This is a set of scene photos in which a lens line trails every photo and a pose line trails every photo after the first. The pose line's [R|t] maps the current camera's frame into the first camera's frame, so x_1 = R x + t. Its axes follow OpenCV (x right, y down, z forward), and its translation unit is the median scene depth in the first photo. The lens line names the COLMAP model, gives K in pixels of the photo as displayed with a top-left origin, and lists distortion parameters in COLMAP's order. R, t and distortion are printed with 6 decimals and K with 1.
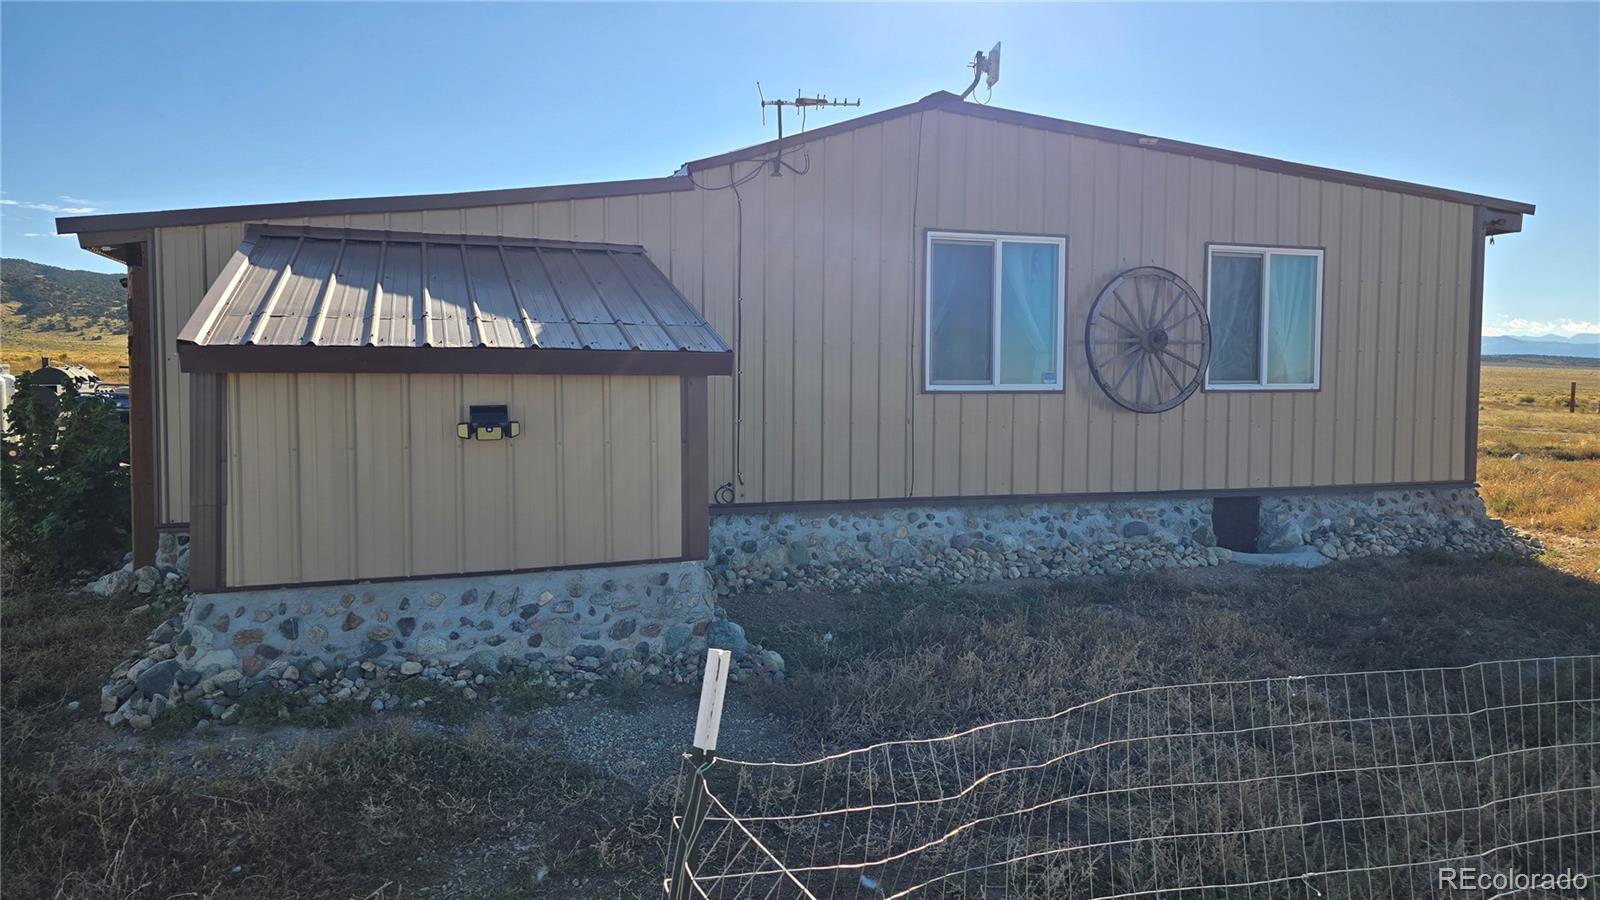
lens RADIAL K [[1091.5, 0, 800.0], [0, 1091.5, 450.0], [0, 0, 1]] dist [0.060722, -0.001184]
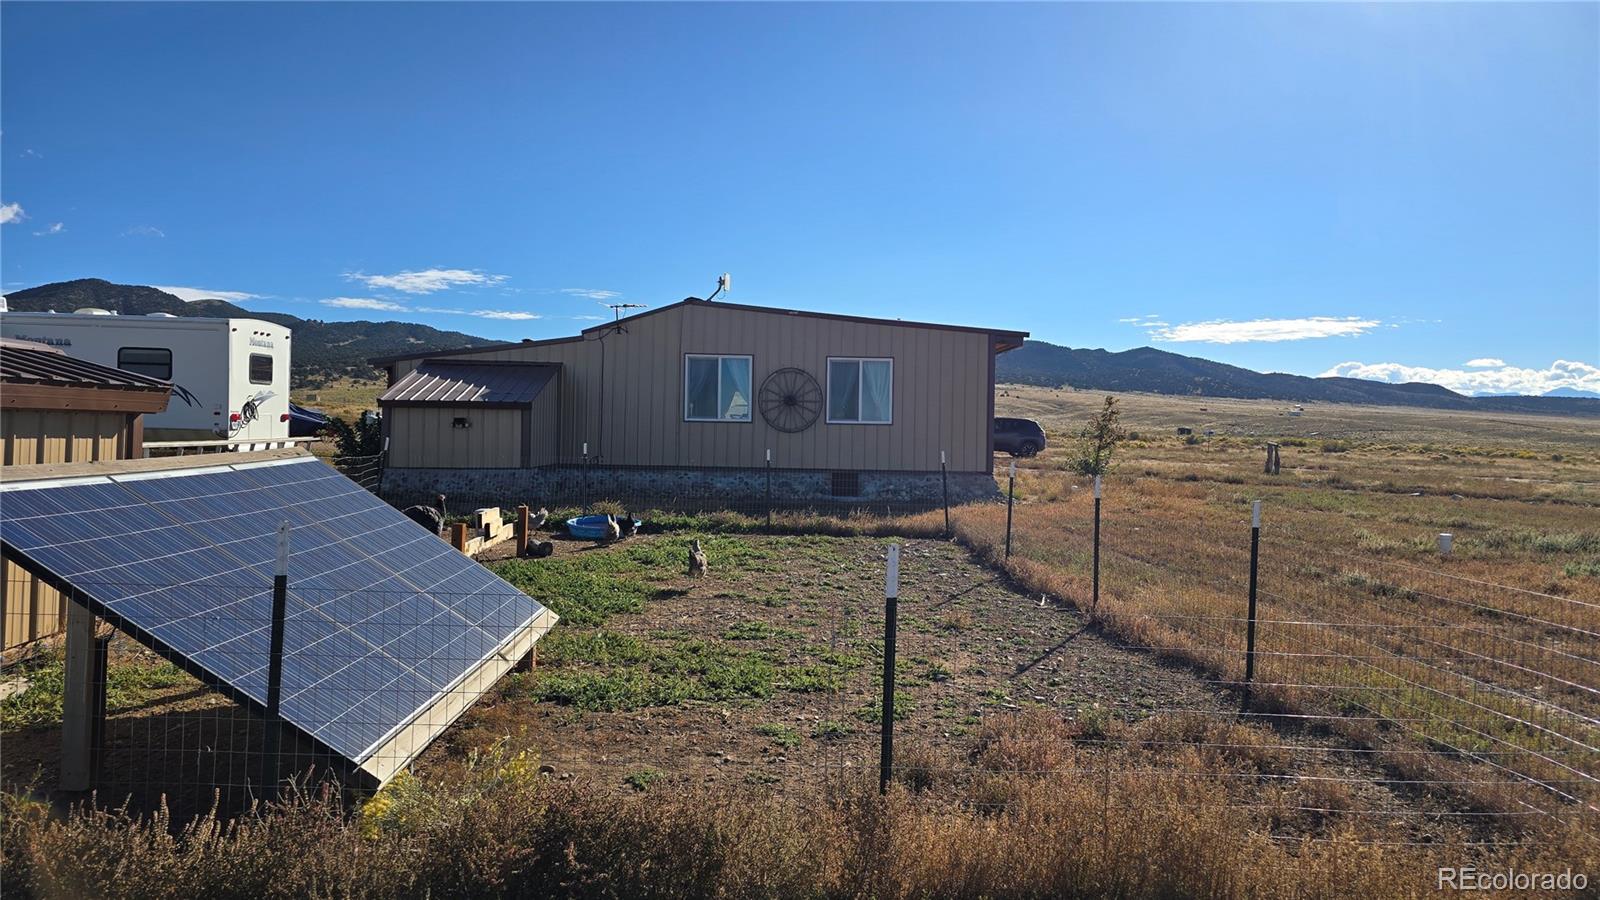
lens RADIAL K [[1029.7, 0, 774.6], [0, 1029.7, 452.6], [0, 0, 1]] dist [0.120336, -0.158181]
pose [[0.958368, 0.015508, -0.285115, 0.938352], [-0.029216, 0.998609, -0.043885, 0.106599], [0.284038, 0.050388, 0.957488, -1.078467]]
